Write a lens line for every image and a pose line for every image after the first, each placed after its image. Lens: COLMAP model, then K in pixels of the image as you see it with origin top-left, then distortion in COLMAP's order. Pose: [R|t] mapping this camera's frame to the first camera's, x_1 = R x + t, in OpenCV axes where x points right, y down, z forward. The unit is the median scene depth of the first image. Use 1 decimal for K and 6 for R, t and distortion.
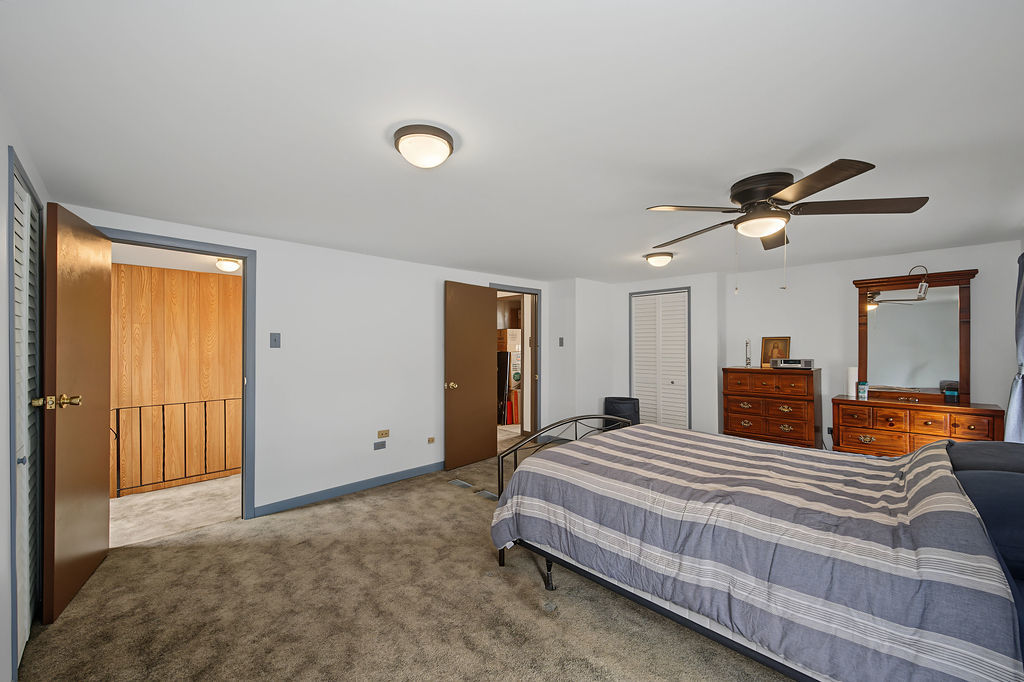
lens RADIAL K [[404.1, 0, 511.0], [0, 404.1, 345.4], [0, 0, 1]] dist [0.000478, -0.000166]
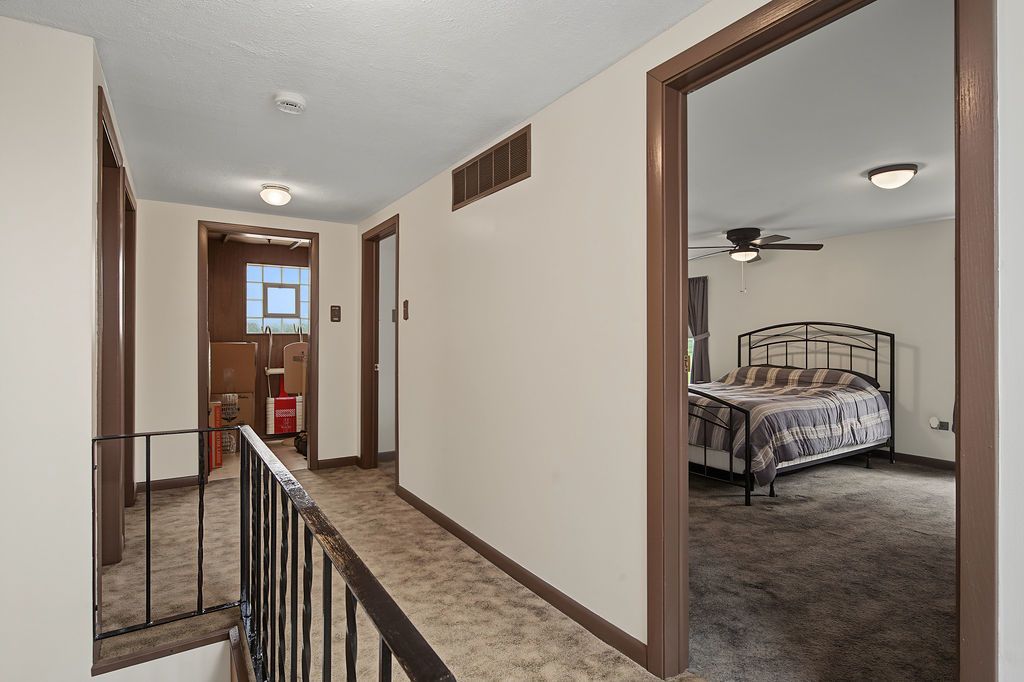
lens RADIAL K [[519.7, 0, 507.1], [0, 519.7, 338.8], [0, 0, 1]] dist [-0.003118, -0.000533]
pose [[0.207973, 0.003716, 0.978127, -1.383173], [-0.004145, 0.999987, -0.002918, 0.061705], [-0.978126, -0.003448, 0.207986, 1.164442]]
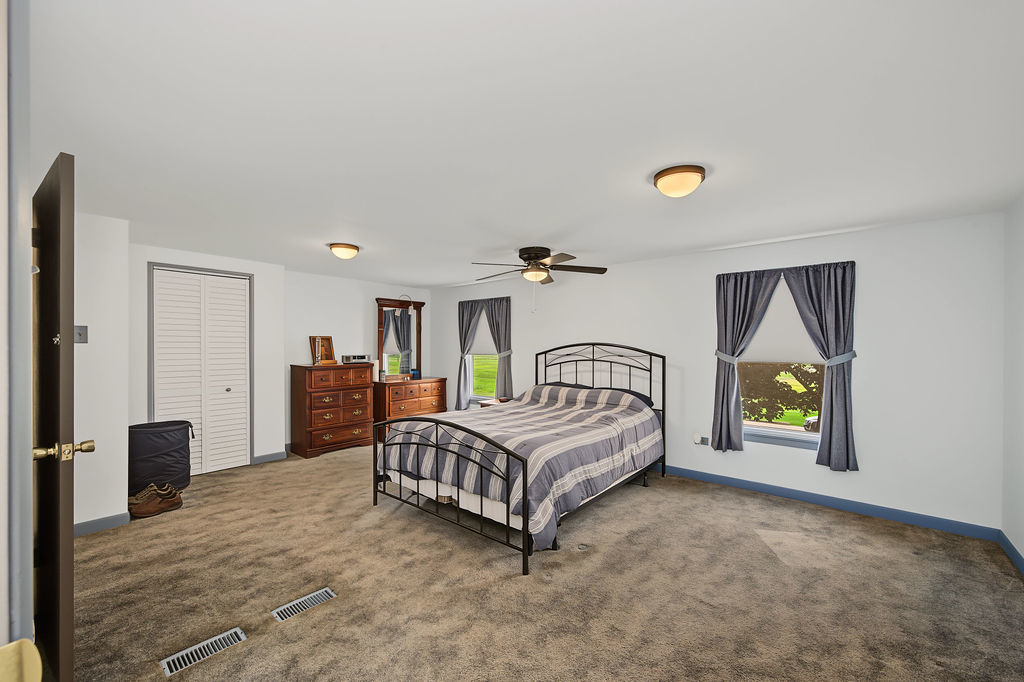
lens RADIAL K [[404.1, 0, 511.0], [0, 404.1, 345.4], [0, 0, 1]] dist [0.000478, -0.000166]
pose [[-0.102879, 0.001734, 0.994692, -0.823334], [-0.004952, 0.999985, -0.002256, 0.006213], [-0.994682, -0.005158, -0.102869, 0.965773]]
